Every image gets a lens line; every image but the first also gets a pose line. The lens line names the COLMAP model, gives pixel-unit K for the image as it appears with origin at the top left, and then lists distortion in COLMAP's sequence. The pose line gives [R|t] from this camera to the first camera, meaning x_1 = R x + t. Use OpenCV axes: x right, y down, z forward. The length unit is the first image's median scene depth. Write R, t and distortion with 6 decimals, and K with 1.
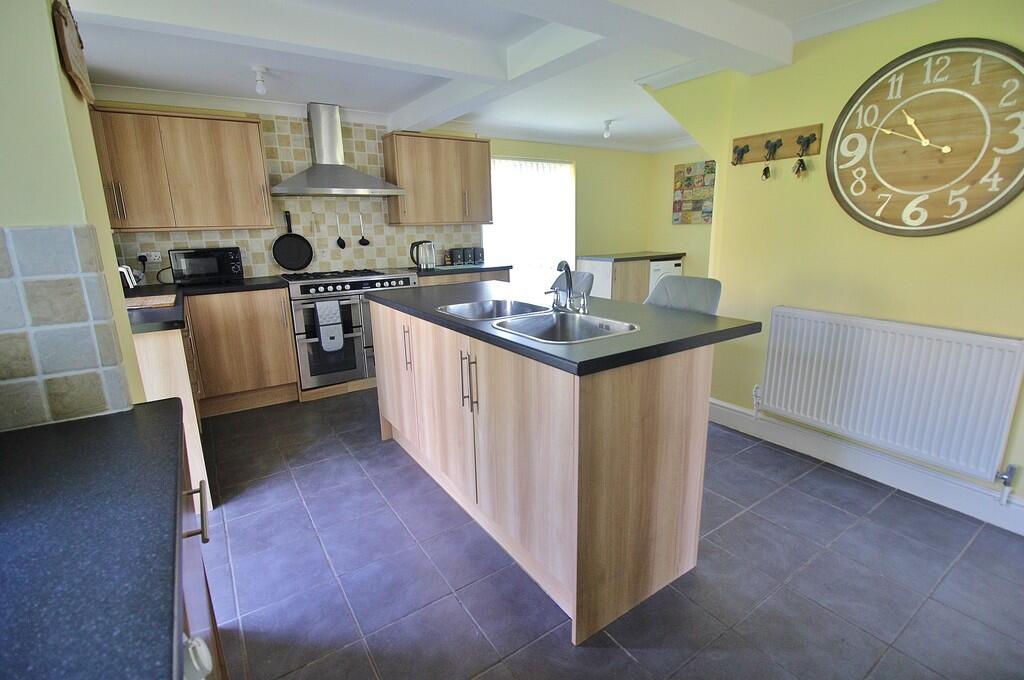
lens RADIAL K [[479.5, 0, 513.3], [0, 479.5, 336.1], [0, 0, 1]] dist [-0.004938, -0.000725]
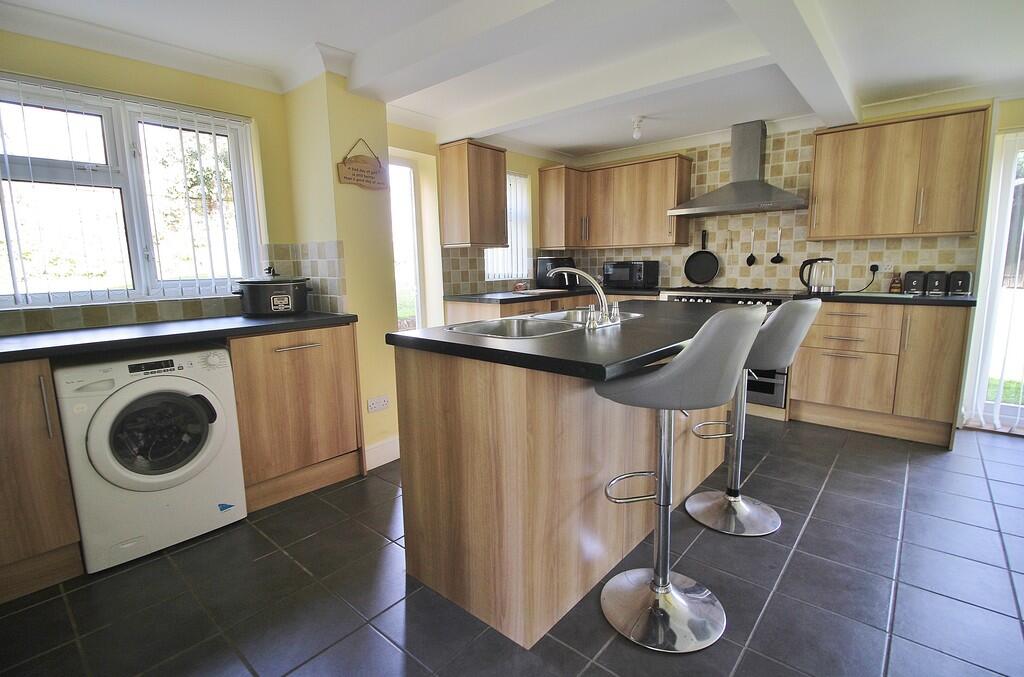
lens RADIAL K [[479.5, 0, 518.3], [0, 479.5, 339.9], [0, 0, 1]] dist [-0.004938, -0.000725]
pose [[0.265770, 0.167323, -0.949405, 0.475405], [-0.208292, 0.971527, 0.112914, -0.049018], [0.941265, 0.167744, 0.293055, 0.303071]]
